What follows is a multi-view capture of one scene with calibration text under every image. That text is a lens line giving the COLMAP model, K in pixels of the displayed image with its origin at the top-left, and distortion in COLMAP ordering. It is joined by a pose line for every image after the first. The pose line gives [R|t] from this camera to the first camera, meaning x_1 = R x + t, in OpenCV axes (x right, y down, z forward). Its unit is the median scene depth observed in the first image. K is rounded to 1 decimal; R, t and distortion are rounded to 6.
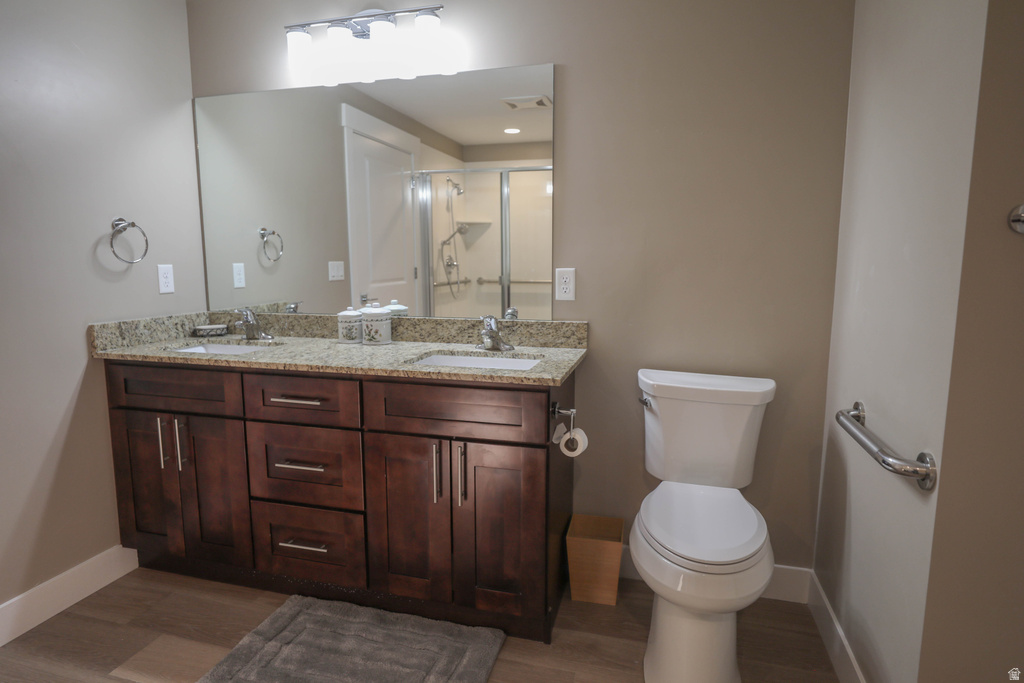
lens RADIAL K [[566.5, 0, 510.5], [0, 566.5, 338.7], [0, 0, 1]] dist [-0.009580, -0.000755]
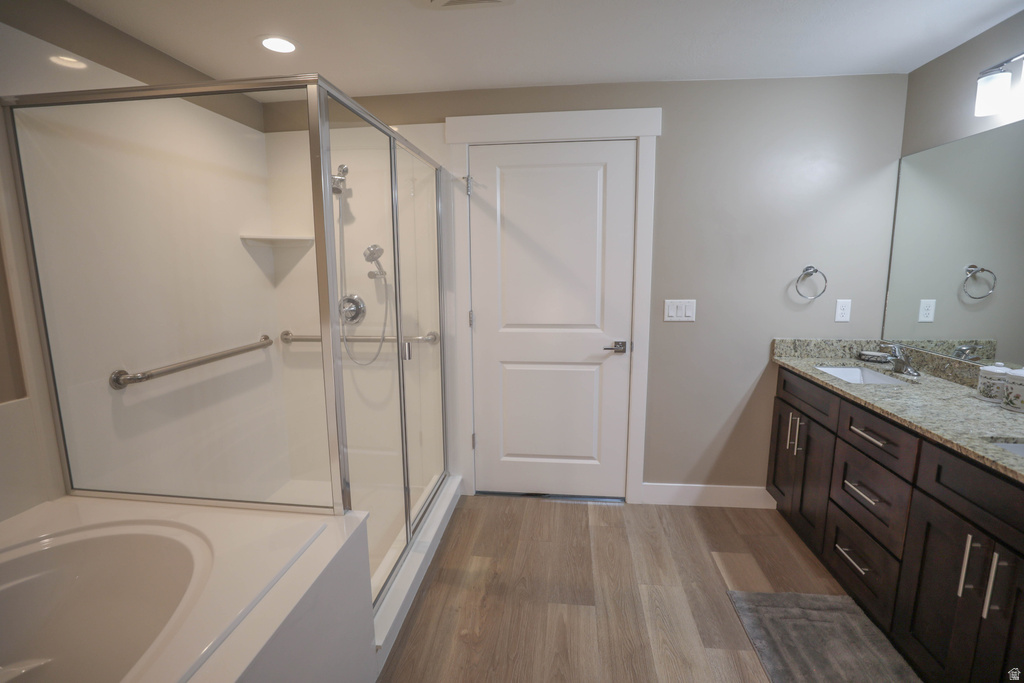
lens RADIAL K [[469.2, 0, 508.3], [0, 469.2, 340.5], [0, 0, 1]] dist [-0.010459, 0.000590]
pose [[0.150361, 0.162129, -0.975246, 0.330696], [-0.126140, 0.981545, 0.143729, -0.101483], [0.980551, 0.101407, 0.168038, 0.096809]]
